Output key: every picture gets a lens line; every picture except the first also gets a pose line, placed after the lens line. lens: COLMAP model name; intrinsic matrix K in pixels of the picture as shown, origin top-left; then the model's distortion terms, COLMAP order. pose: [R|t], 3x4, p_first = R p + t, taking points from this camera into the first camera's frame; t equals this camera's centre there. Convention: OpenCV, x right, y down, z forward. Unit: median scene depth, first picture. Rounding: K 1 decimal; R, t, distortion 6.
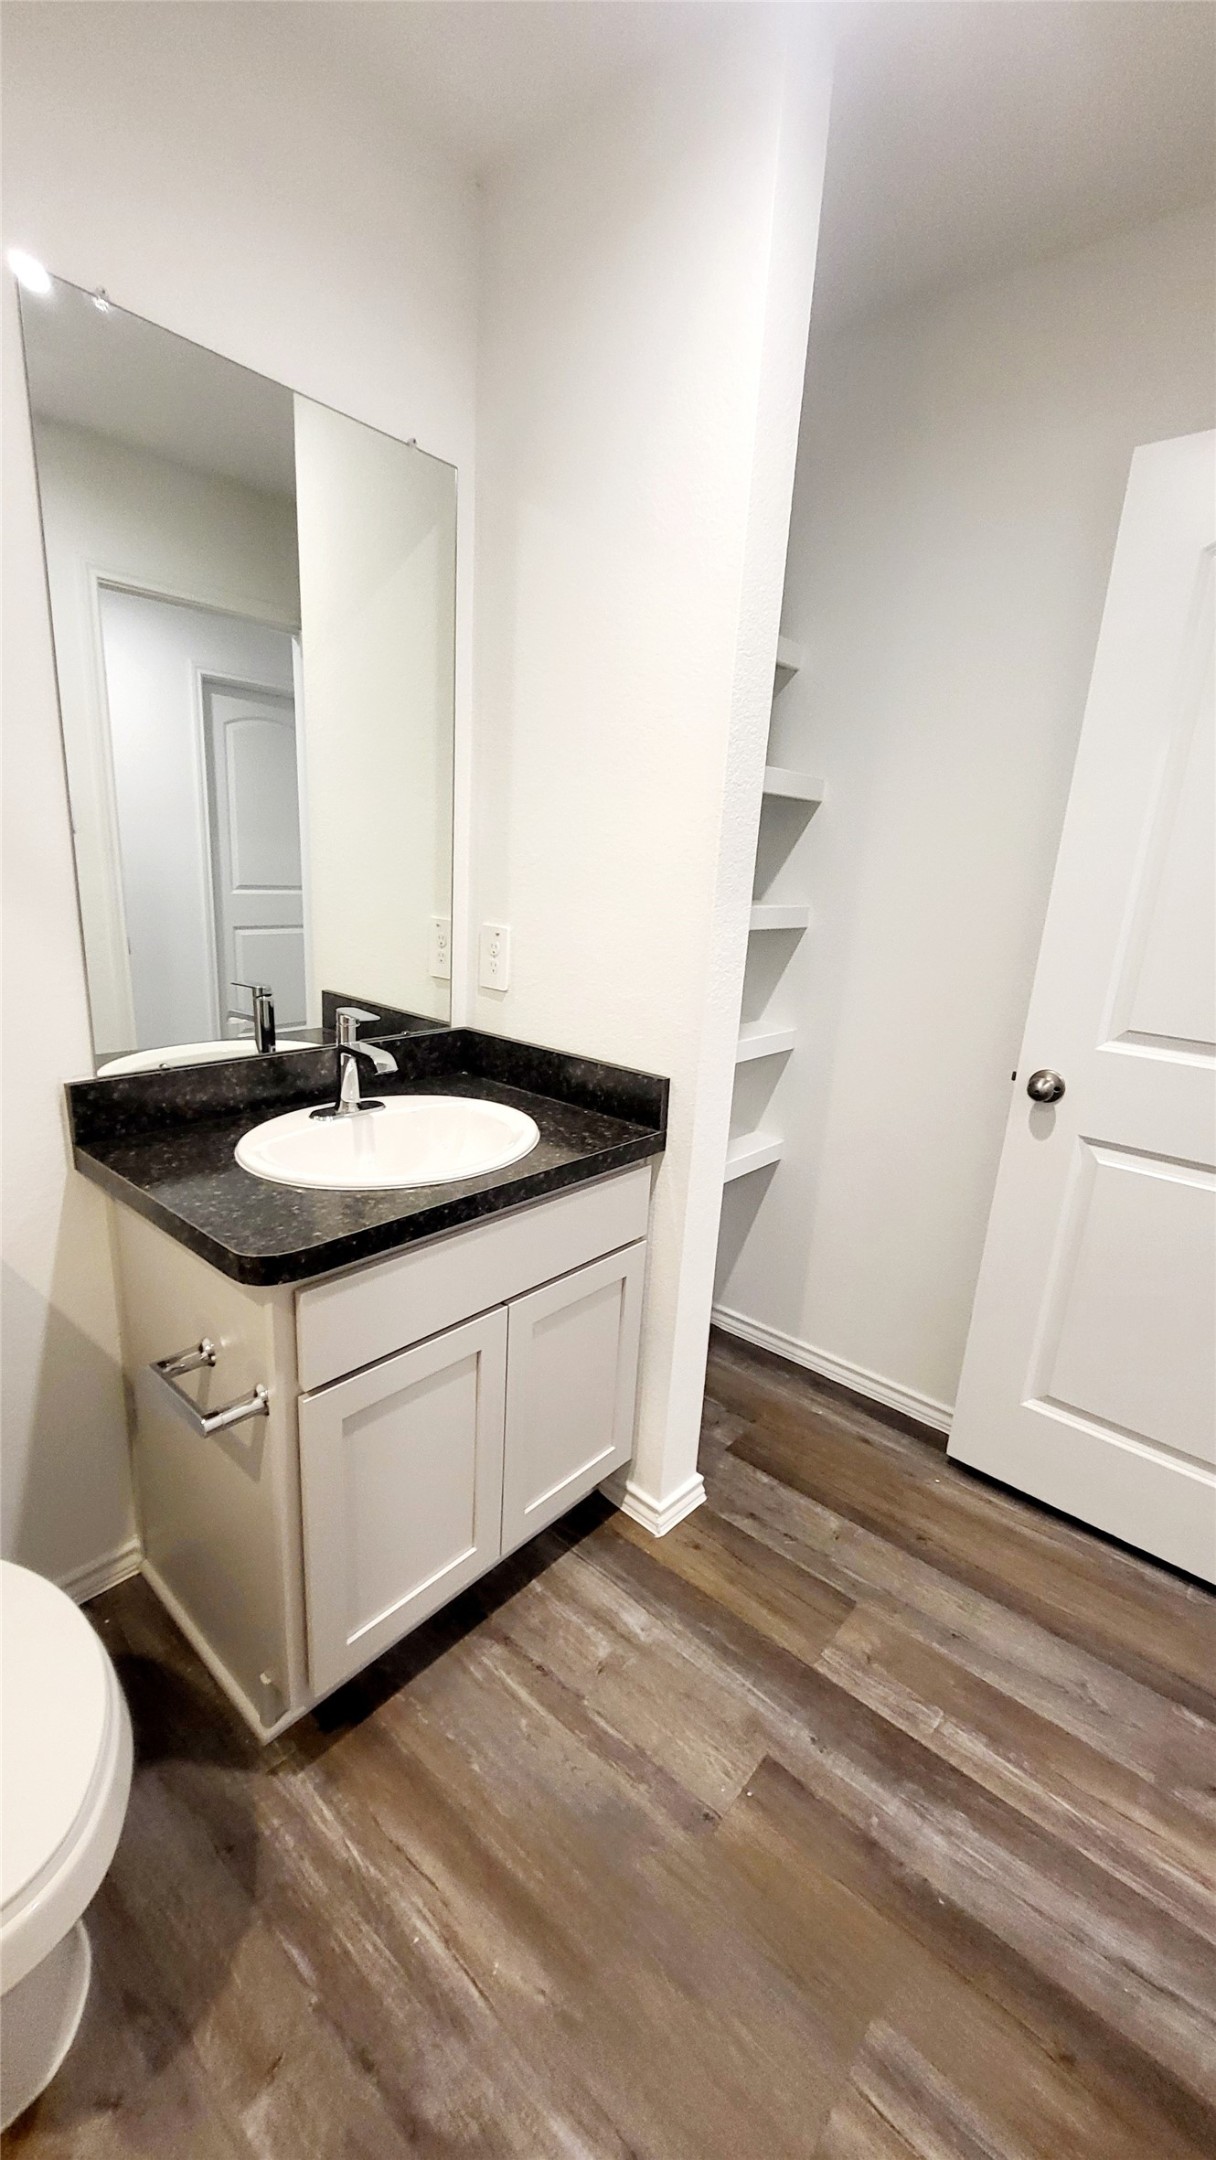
lens RADIAL K [[868.9, 0, 598.4], [0, 868.9, 1085.3], [0, 0, 1]] dist [0.015591, 0.000270]
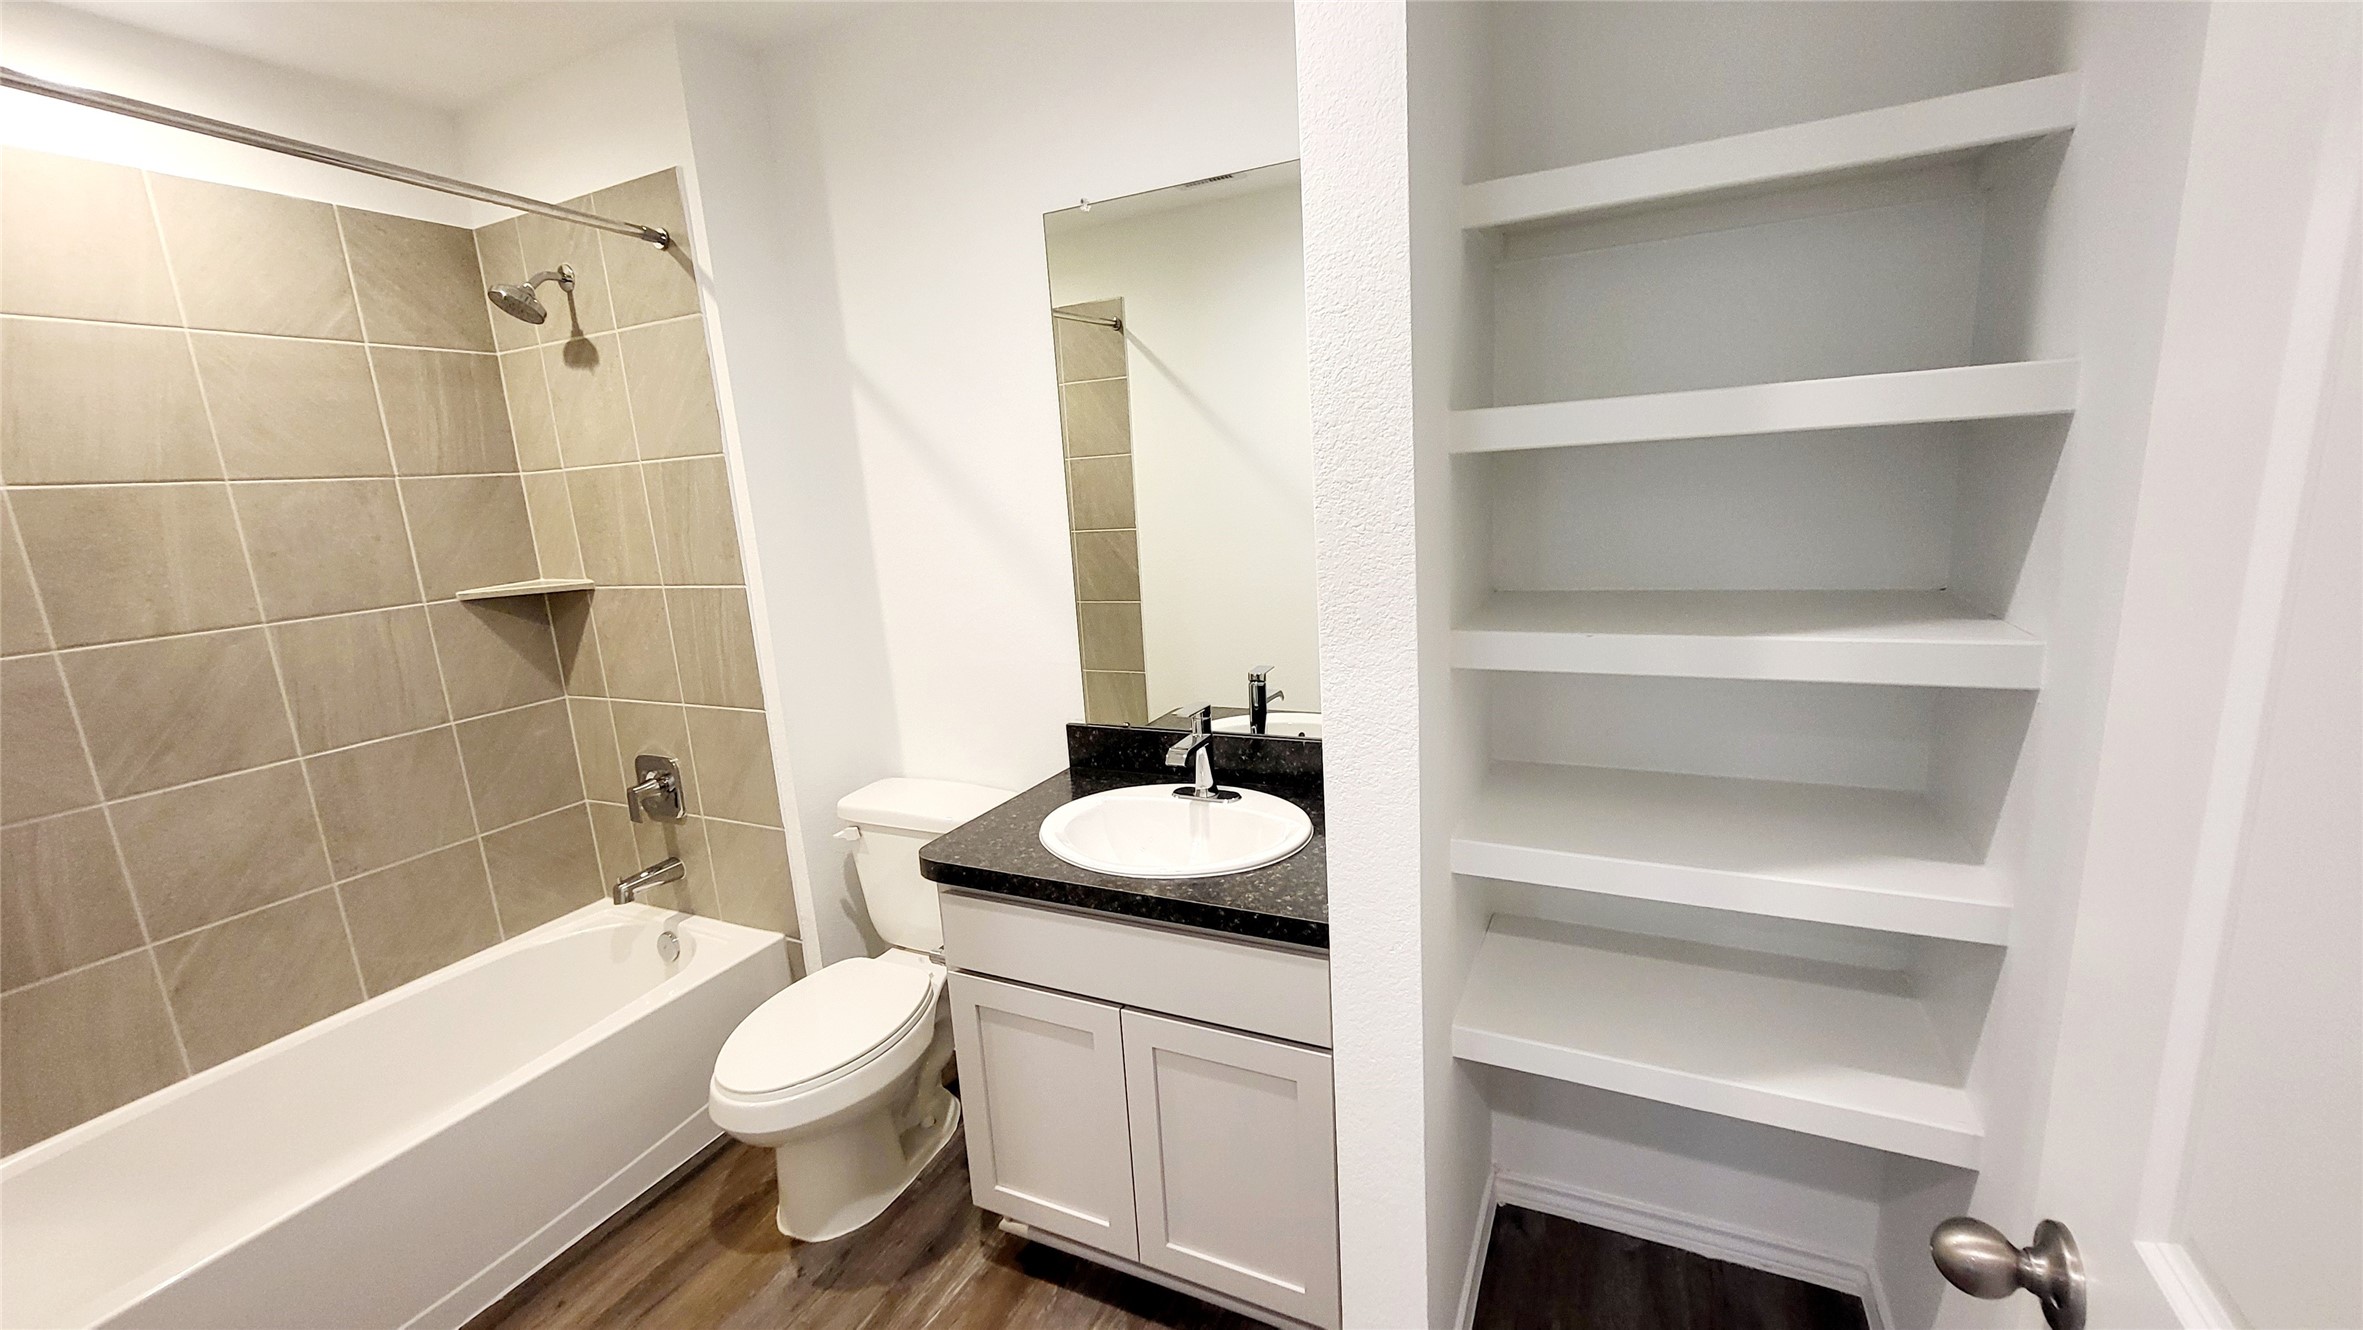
lens RADIAL K [[950.5, 0, 1178.9], [0, 950.5, 681.5], [0, 0, 1]] dist [0.015591, 0.000270]
pose [[0.256917, 0.133418, -0.957180, 0.920078], [-0.172815, 0.980804, 0.090326, -0.236450], [0.950857, 0.142209, 0.275042, 0.690072]]
